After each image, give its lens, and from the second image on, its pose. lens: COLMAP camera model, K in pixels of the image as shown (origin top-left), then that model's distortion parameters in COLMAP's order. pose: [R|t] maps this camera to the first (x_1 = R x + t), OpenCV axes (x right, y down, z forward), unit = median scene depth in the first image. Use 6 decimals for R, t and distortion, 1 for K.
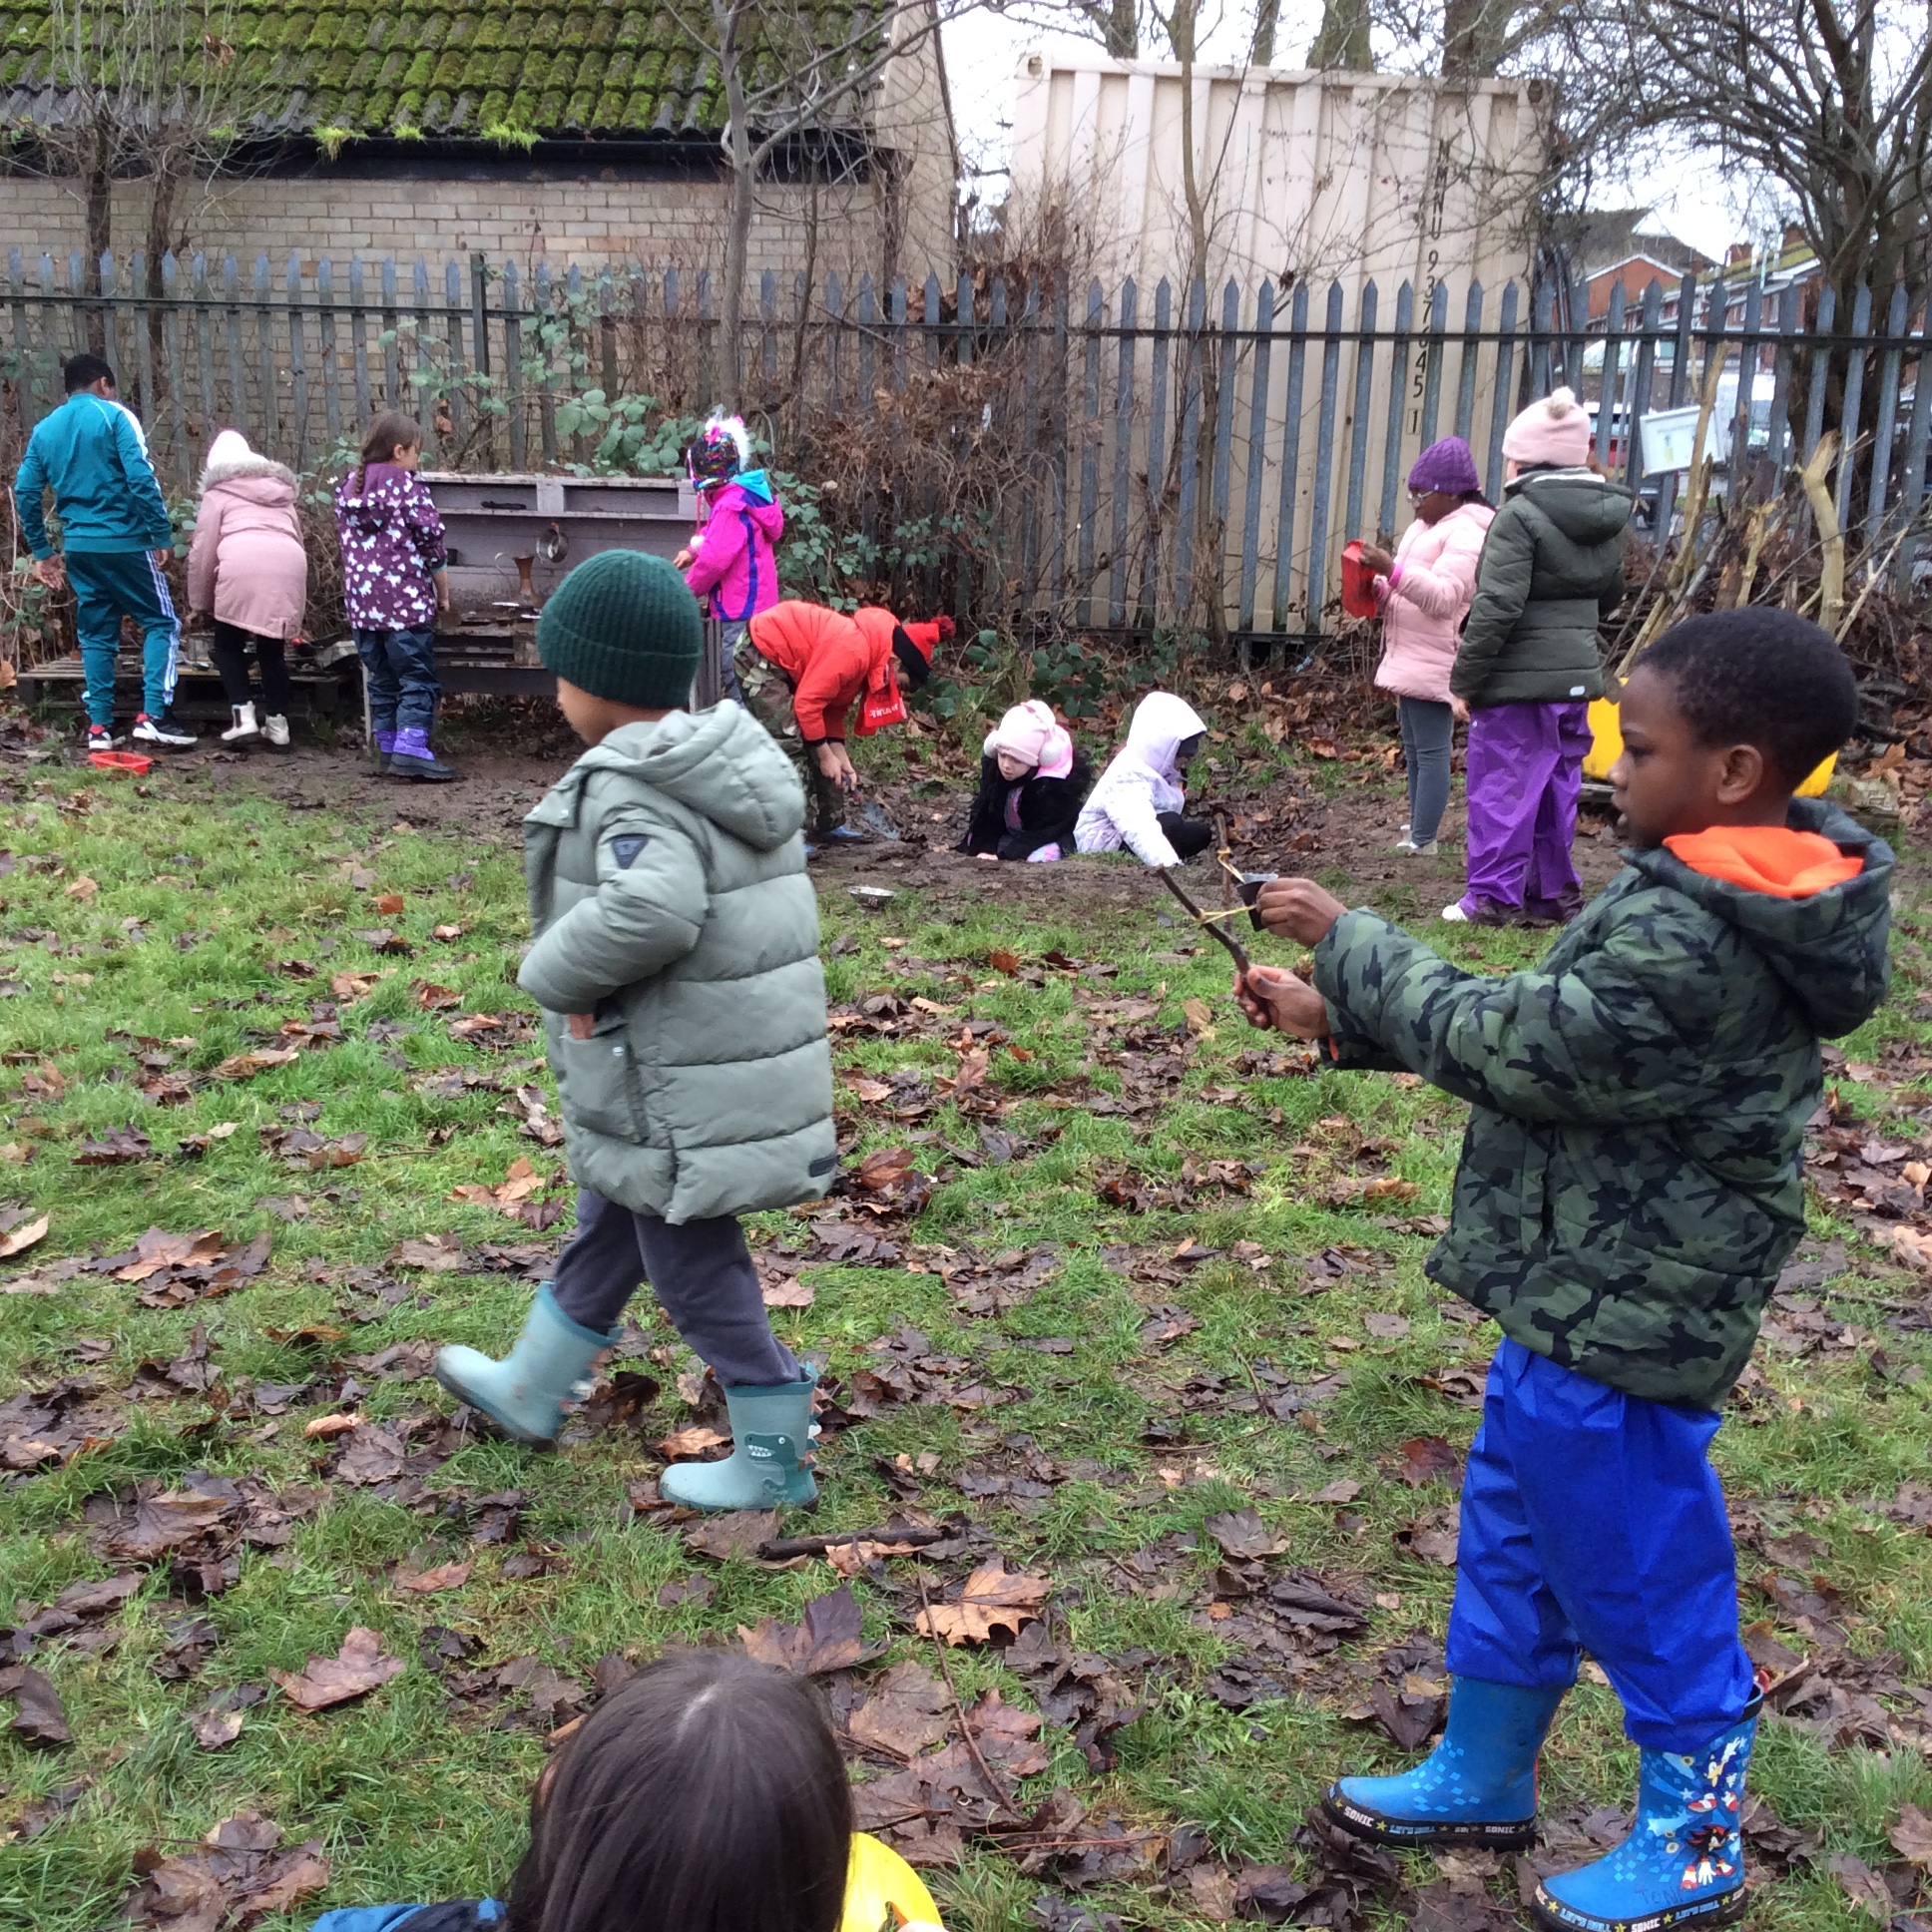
lens RADIAL K [[2232.9, 0, 966.0], [0, 2232.9, 966.0], [0, 0, 1]] dist [0.121222, -0.236632]
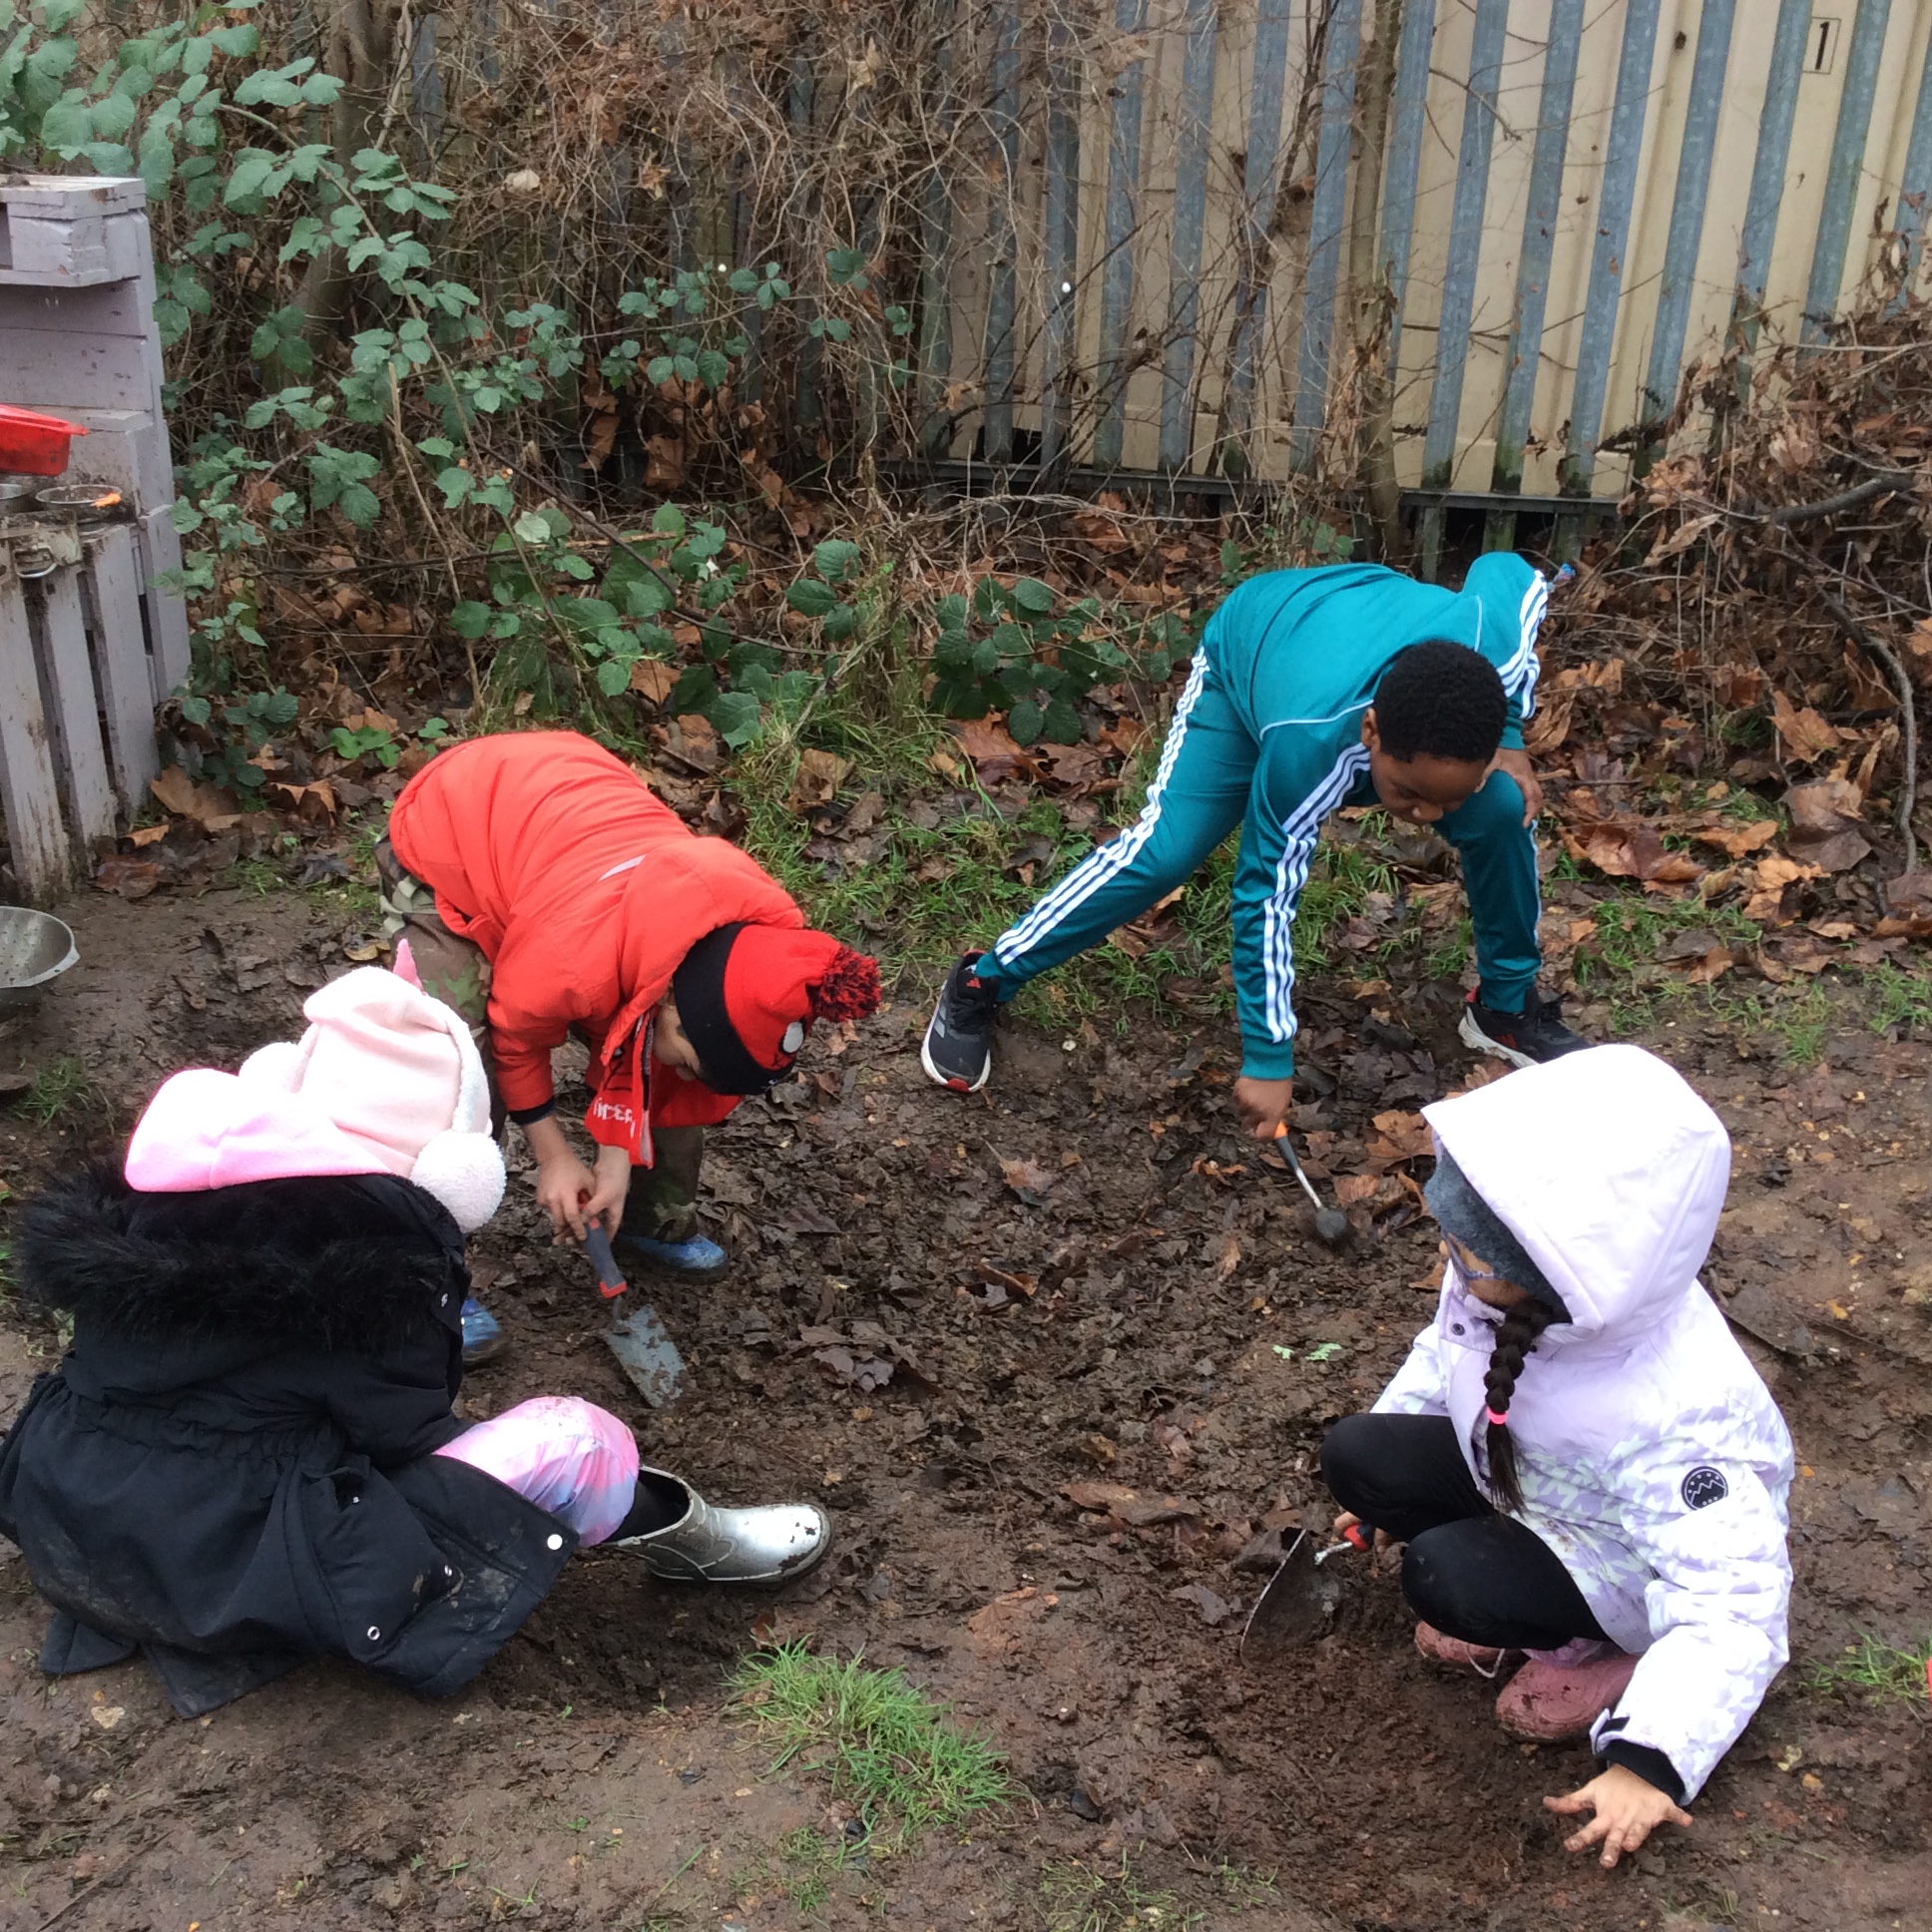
lens RADIAL K [[2333.2, 0, 966.0], [0, 2333.2, 966.0], [0, 0, 1]] dist [0.219291, -0.483750]
pose [[0.997602, 0.033225, -0.060719, 0.060329], [-0.024752, 0.990492, 0.135322, -0.120152], [0.064638, -0.133495, 0.988939, 0.493344]]
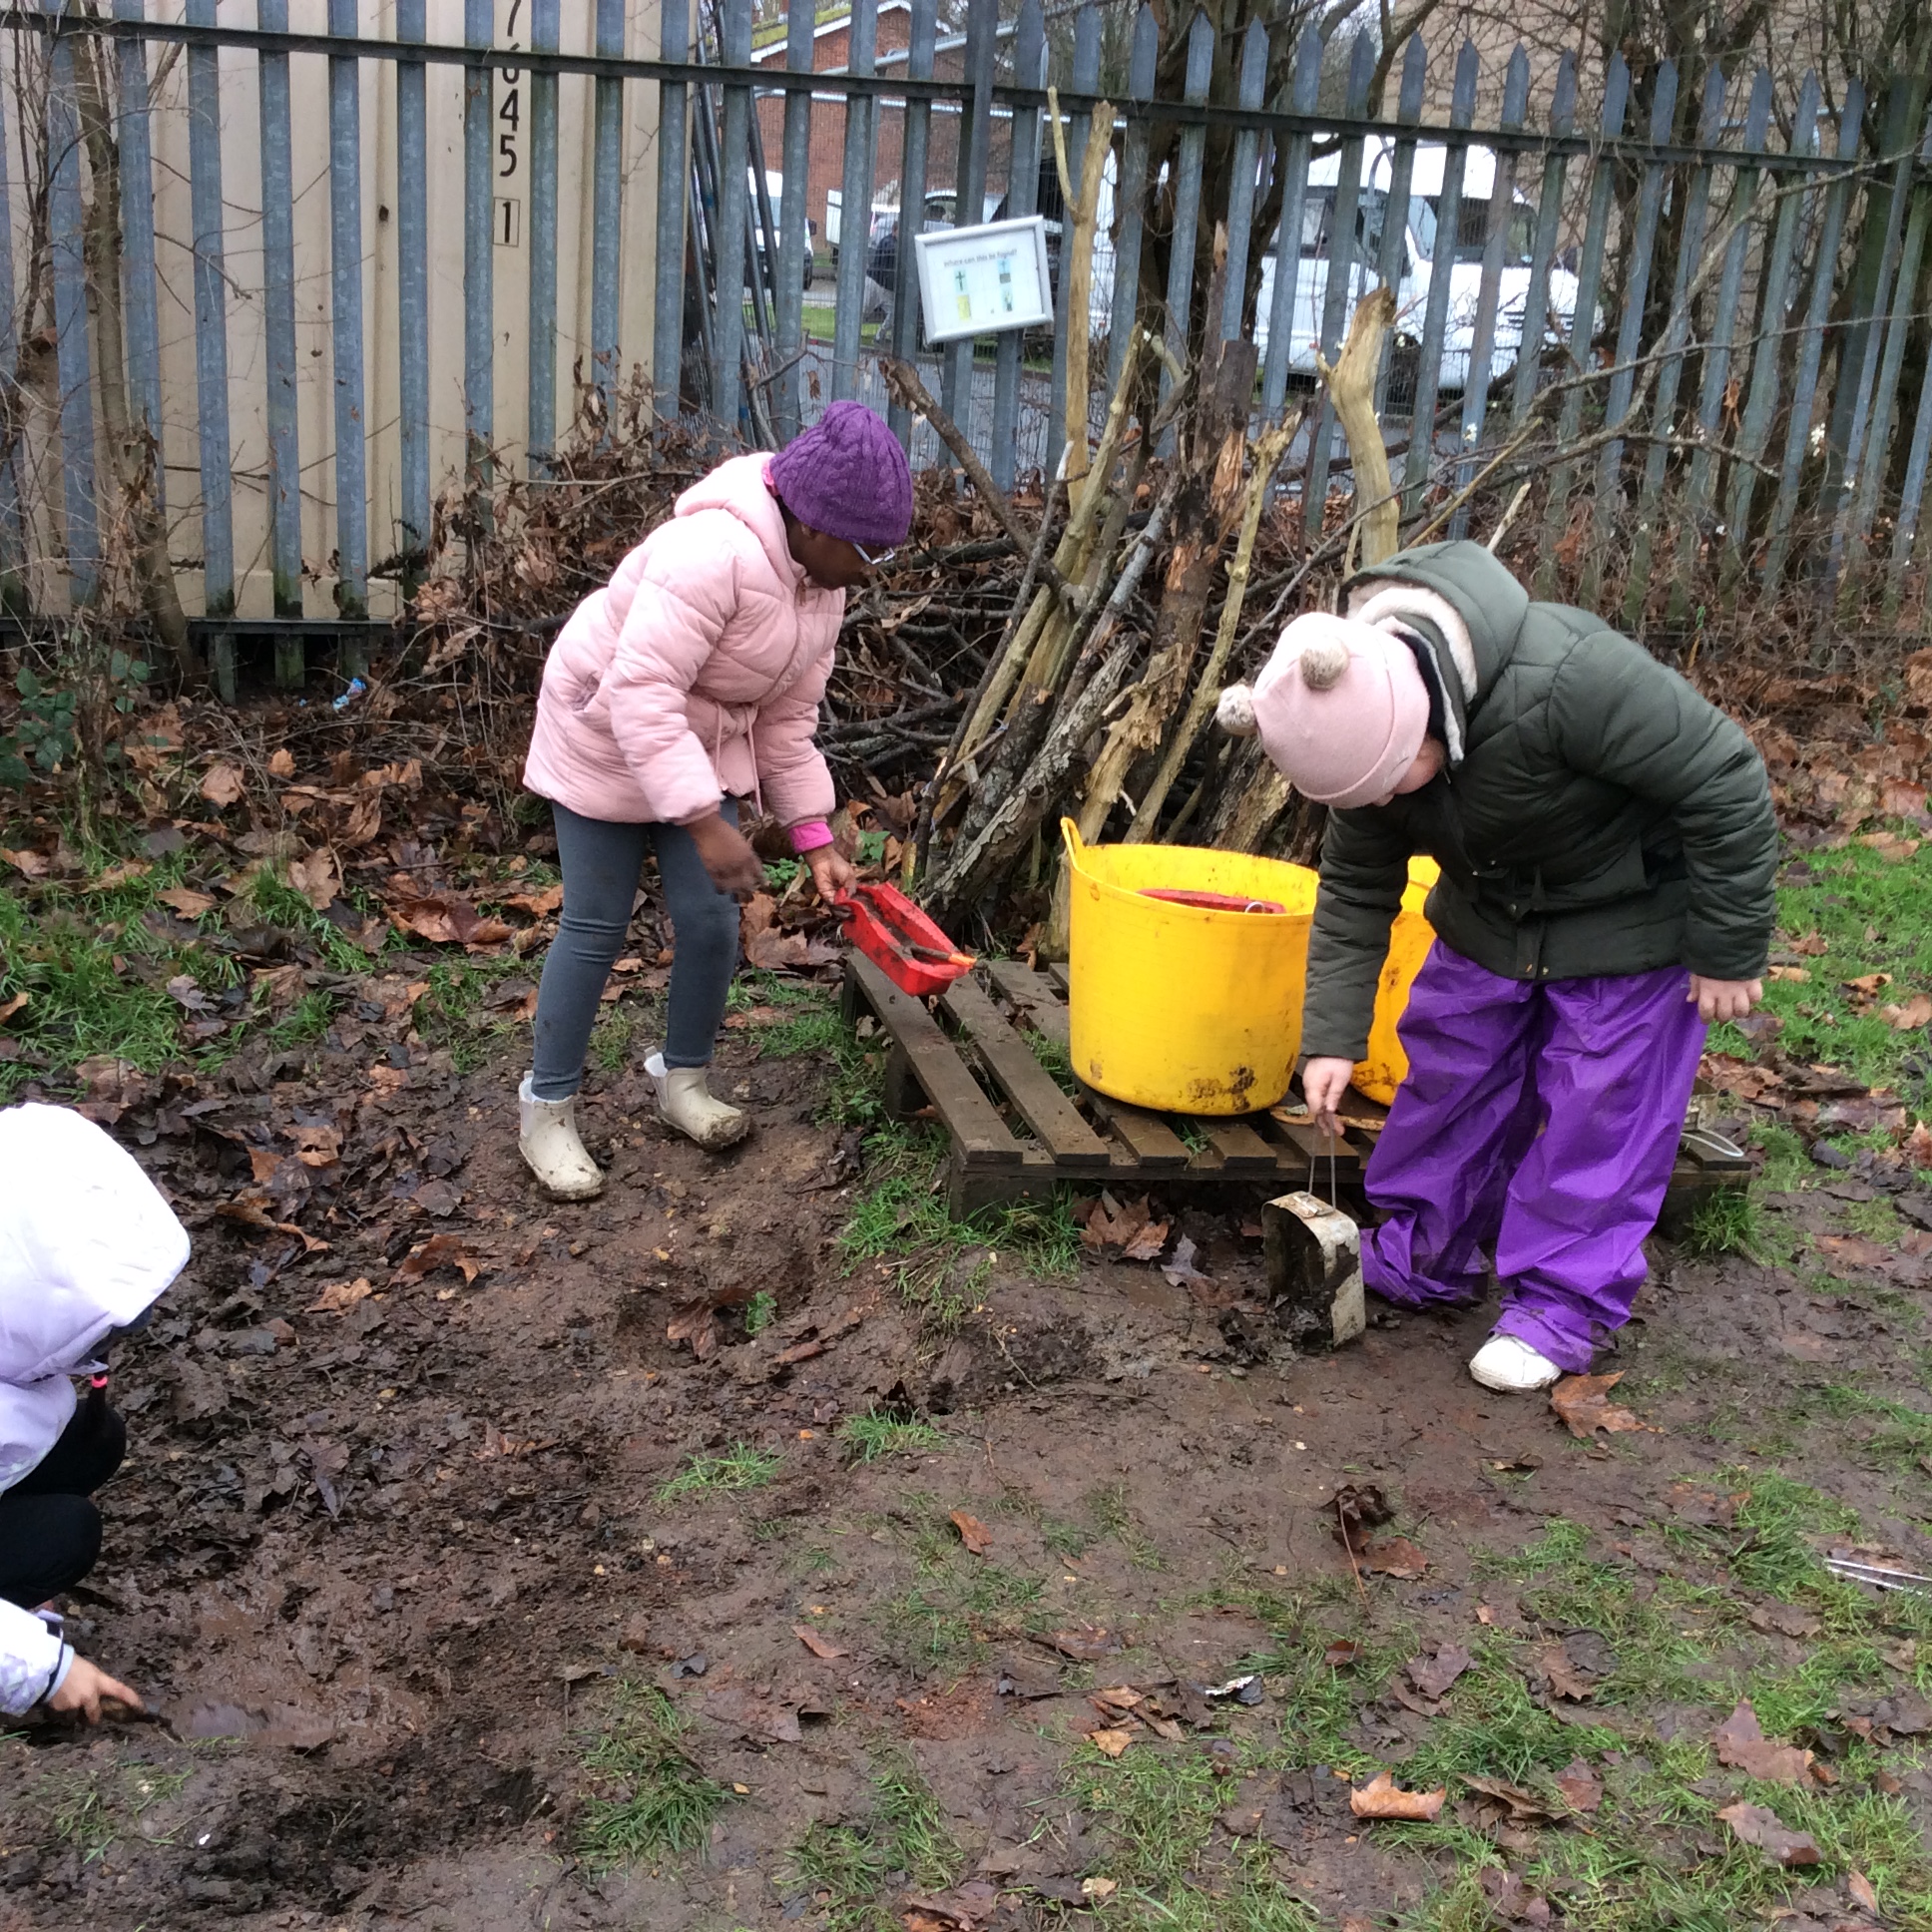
lens RADIAL K [[2348.6, 0, 1010.5], [0, 2348.6, 965.7], [0, 0, 1]] dist [0.159408, -0.374610]
pose [[0.902632, -0.095494, 0.419687, 0.053256], [0.064040, 0.994021, 0.088442, -0.112381], [-0.425623, -0.052953, 0.903350, 0.443393]]
